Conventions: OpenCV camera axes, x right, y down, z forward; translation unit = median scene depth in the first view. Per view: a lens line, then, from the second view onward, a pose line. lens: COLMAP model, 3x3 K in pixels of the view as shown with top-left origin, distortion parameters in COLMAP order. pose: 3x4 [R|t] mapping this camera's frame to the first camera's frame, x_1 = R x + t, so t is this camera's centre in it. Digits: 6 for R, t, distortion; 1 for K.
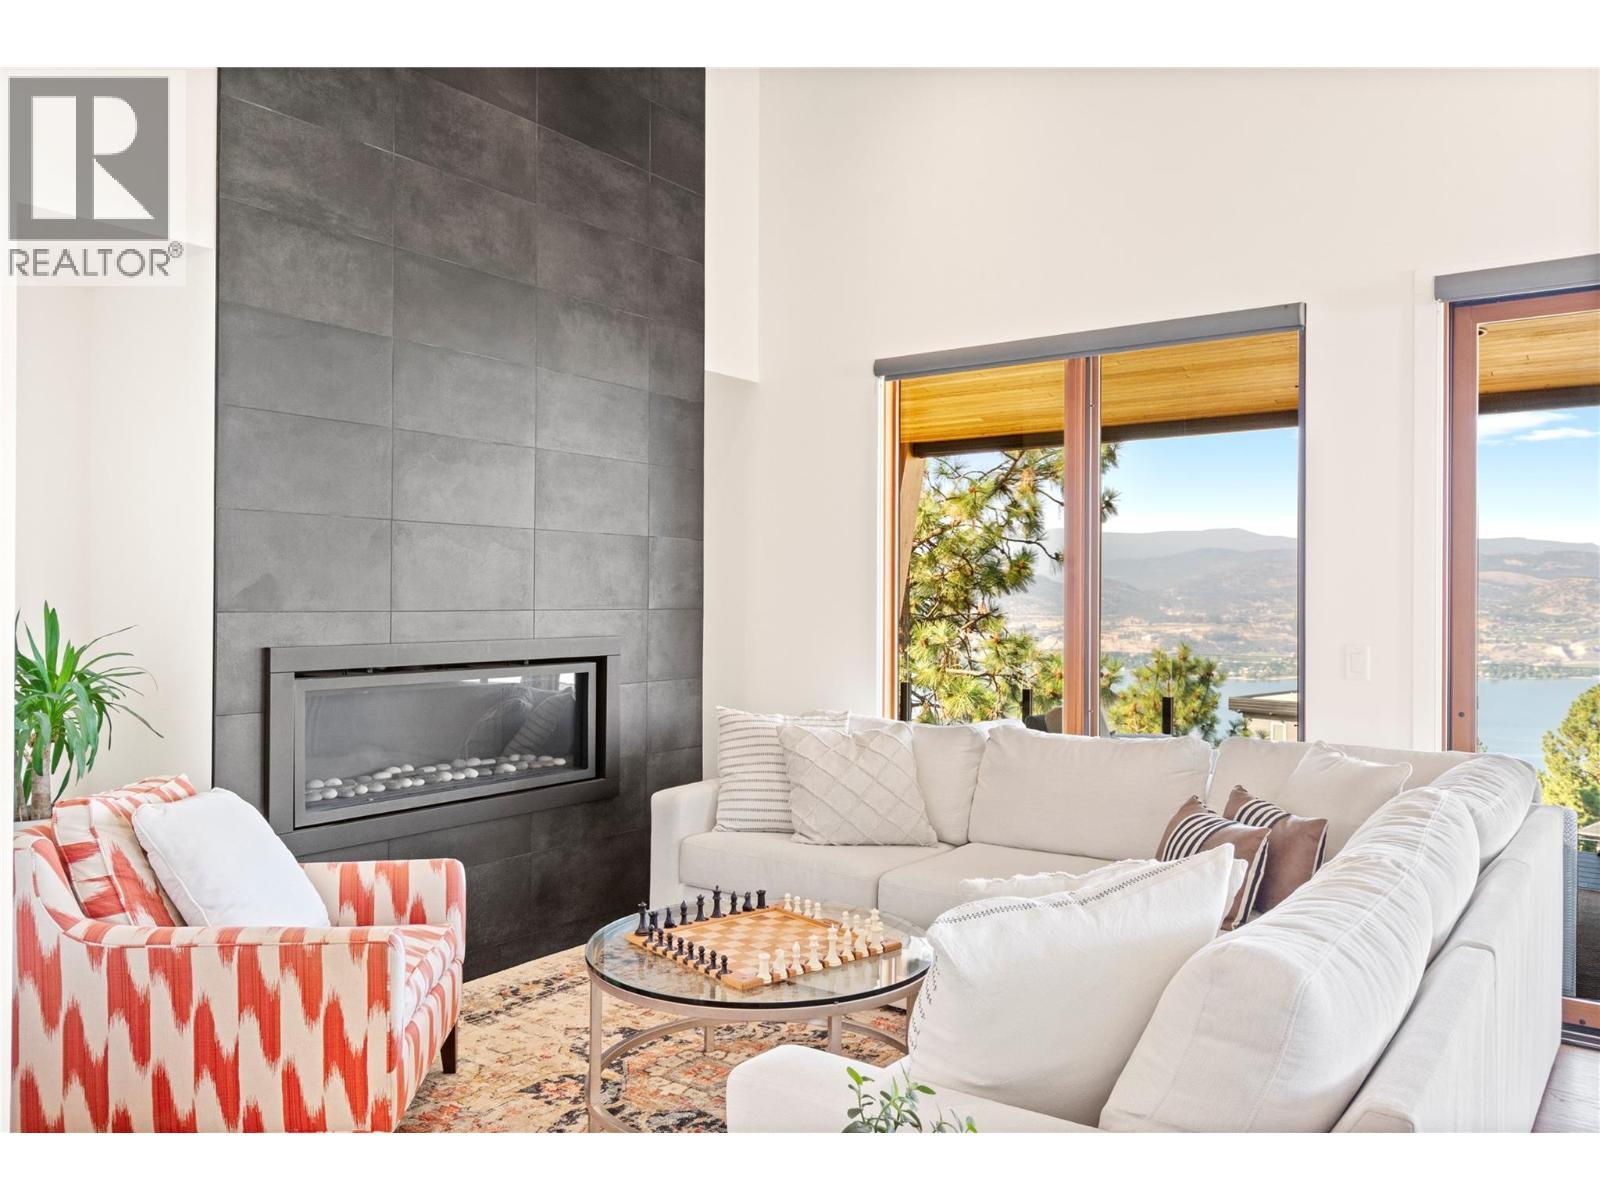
lens RADIAL K [[1168.1, 0, 803.8], [0, 1168.1, 603.3], [0, 0, 1]] dist [0.022994, 0.000620]
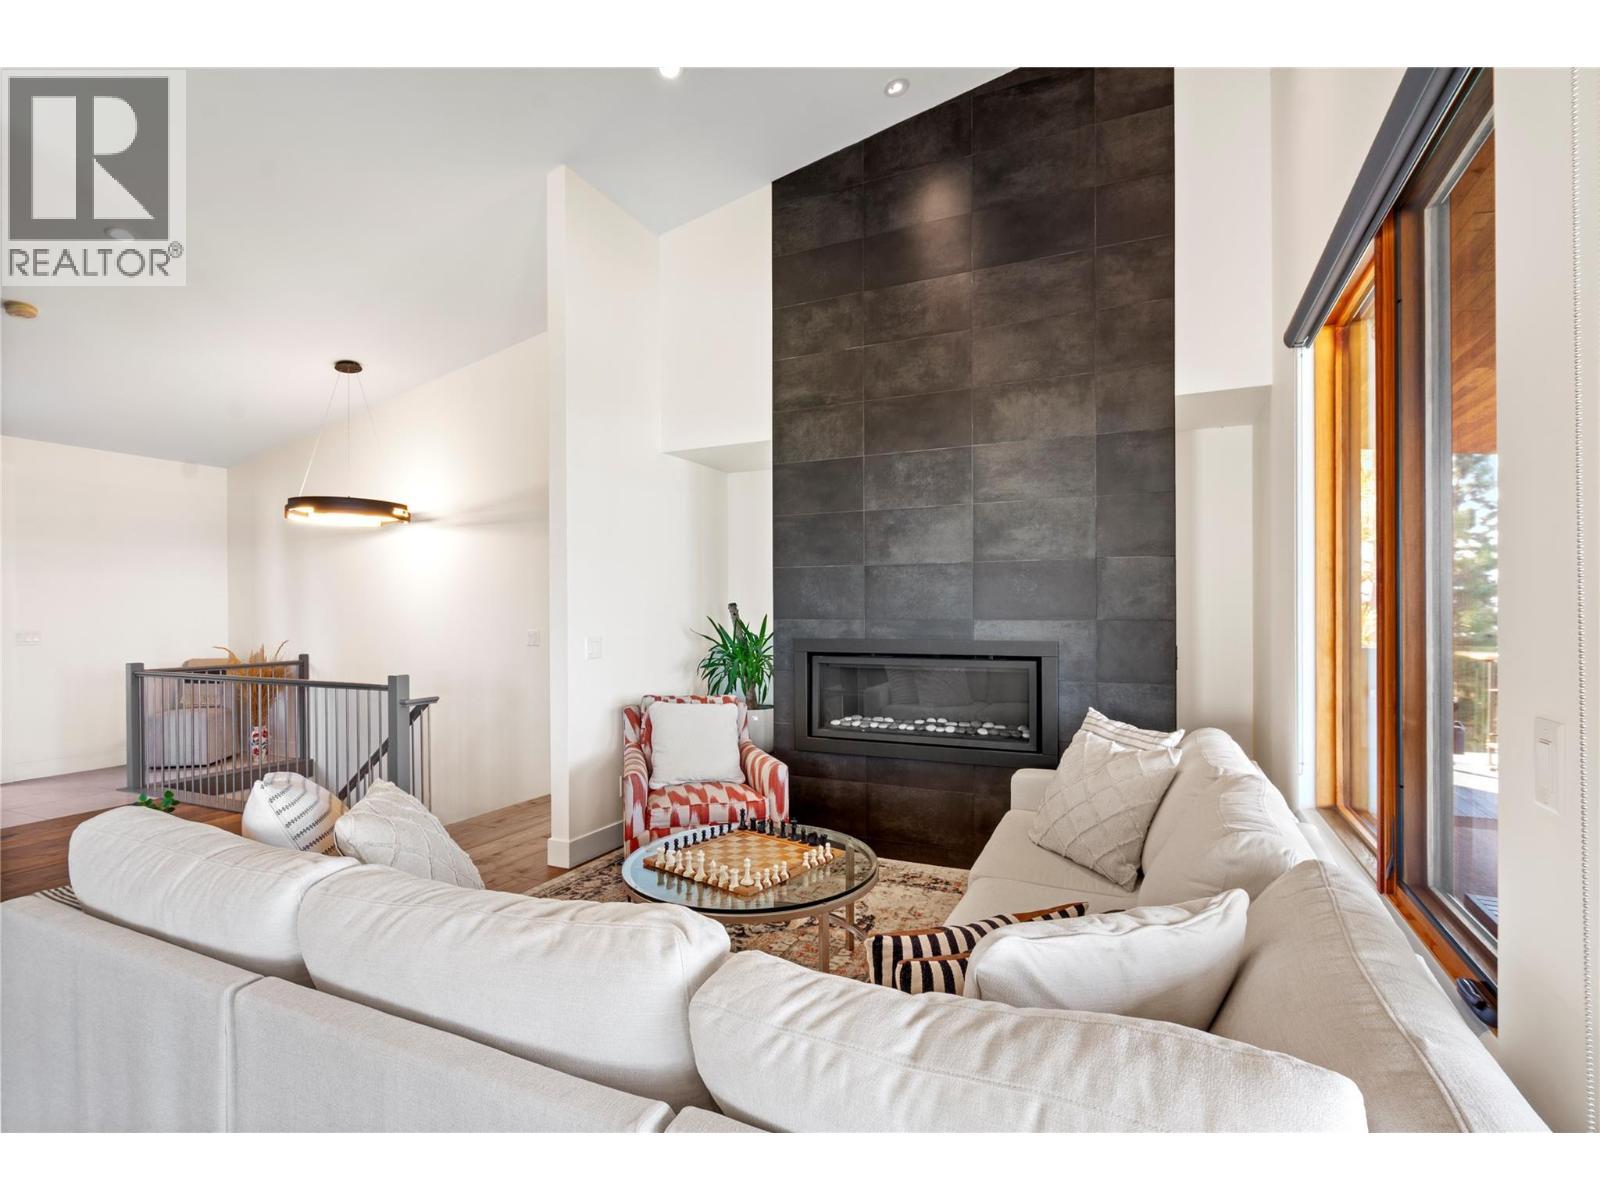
lens RADIAL K [[793.8, 0, 799.0], [0, 793.8, 600.9], [0, 0, 1]] dist [-0.005280, -0.000115]
pose [[0.182634, -0.000360, -0.983181, 0.658684], [0.012402, 0.999921, 0.001938, -0.021786], [0.983103, -0.012548, 0.182624, 0.620731]]
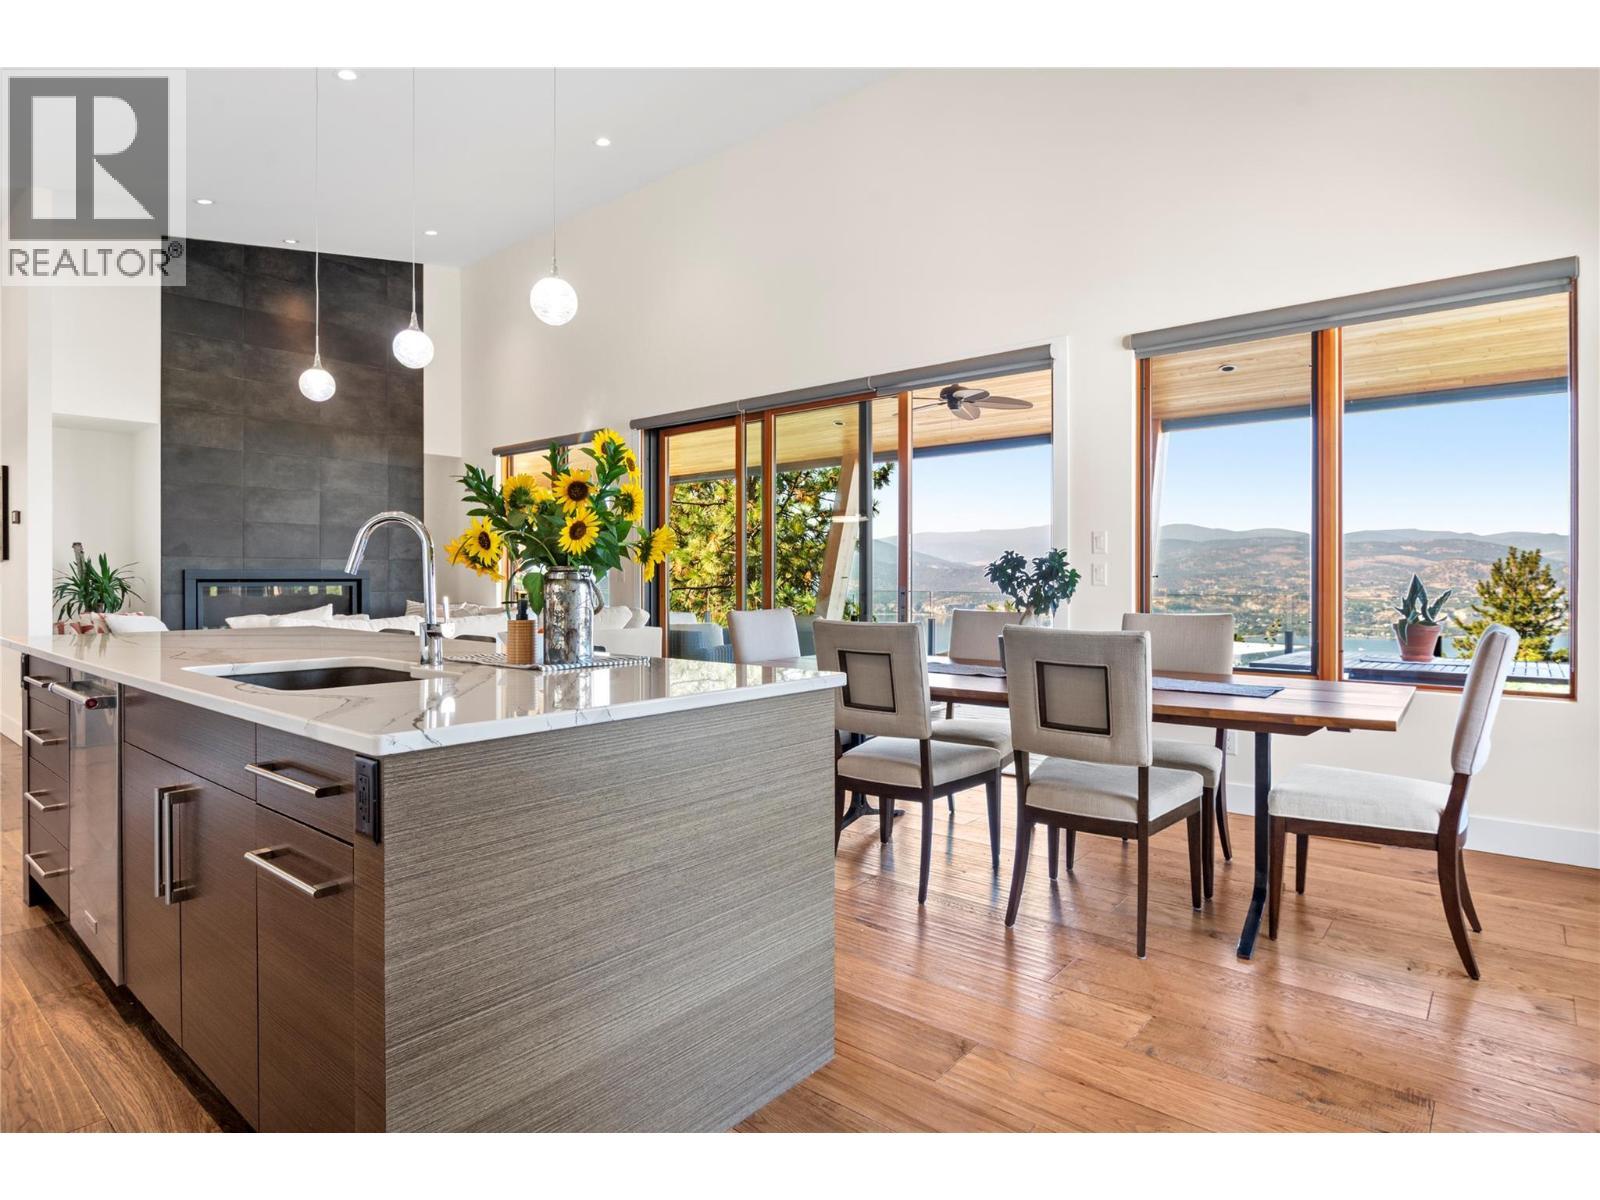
lens RADIAL K [[869.8, 0, 794.1], [0, 869.8, 591.6], [0, 0, 1]] dist [0.004144, 0.000774]
pose [[0.995883, -0.004507, -0.090541, 0.902410], [0.005296, 0.999950, 0.008476, 0.063066], [0.090499, -0.008920, 0.995857, -0.698844]]
